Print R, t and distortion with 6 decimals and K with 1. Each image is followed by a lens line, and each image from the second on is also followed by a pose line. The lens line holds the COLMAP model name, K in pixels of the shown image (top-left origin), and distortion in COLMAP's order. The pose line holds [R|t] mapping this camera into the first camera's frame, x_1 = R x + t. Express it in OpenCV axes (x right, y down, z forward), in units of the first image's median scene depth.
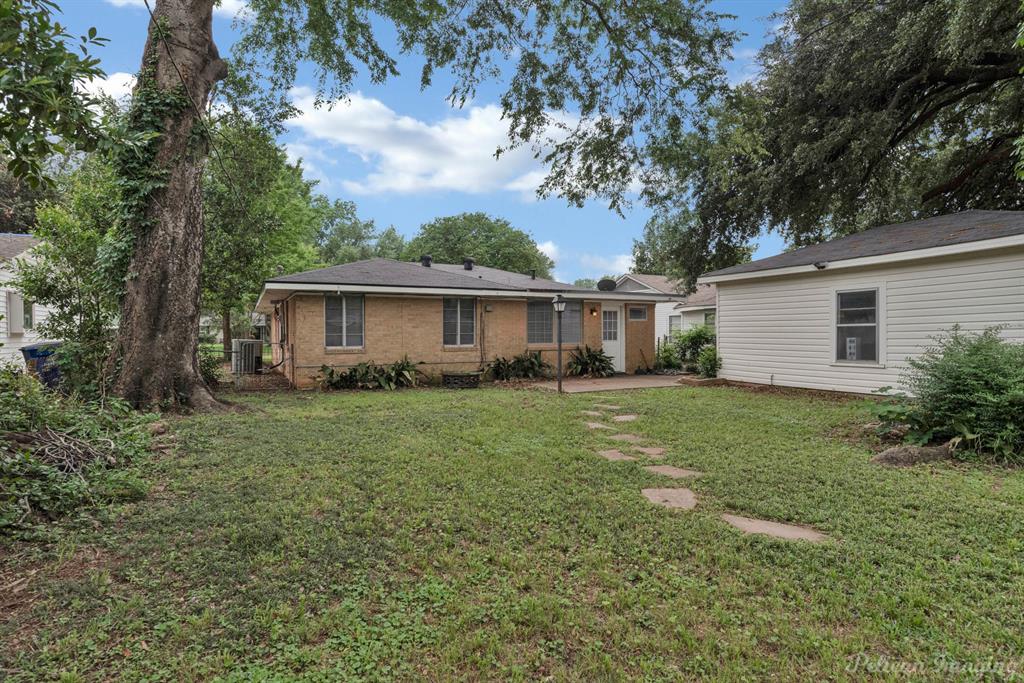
lens RADIAL K [[524.7, 0, 511.4], [0, 524.7, 334.8], [0, 0, 1]] dist [-0.047645, 0.018485]
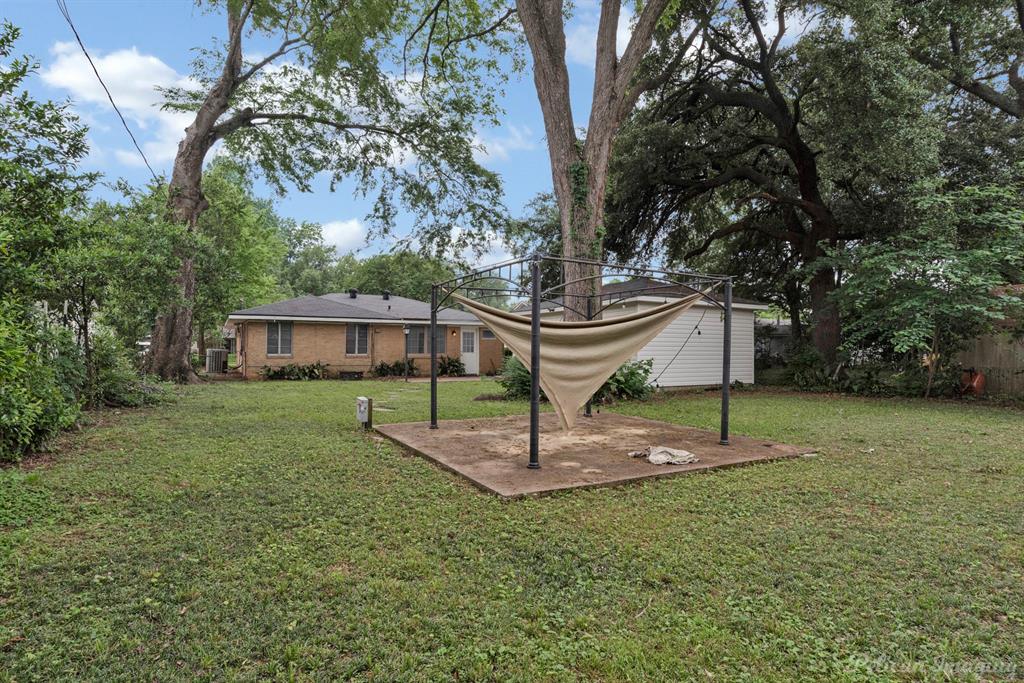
lens RADIAL K [[524.7, 0, 511.4], [0, 524.7, 334.8], [0, 0, 1]] dist [-0.047645, 0.018485]
pose [[0.999045, 0.011307, 0.042214, 0.288522], [-0.010183, 0.999590, -0.026743, -0.000714], [-0.042500, 0.026288, 0.998751, -0.555221]]
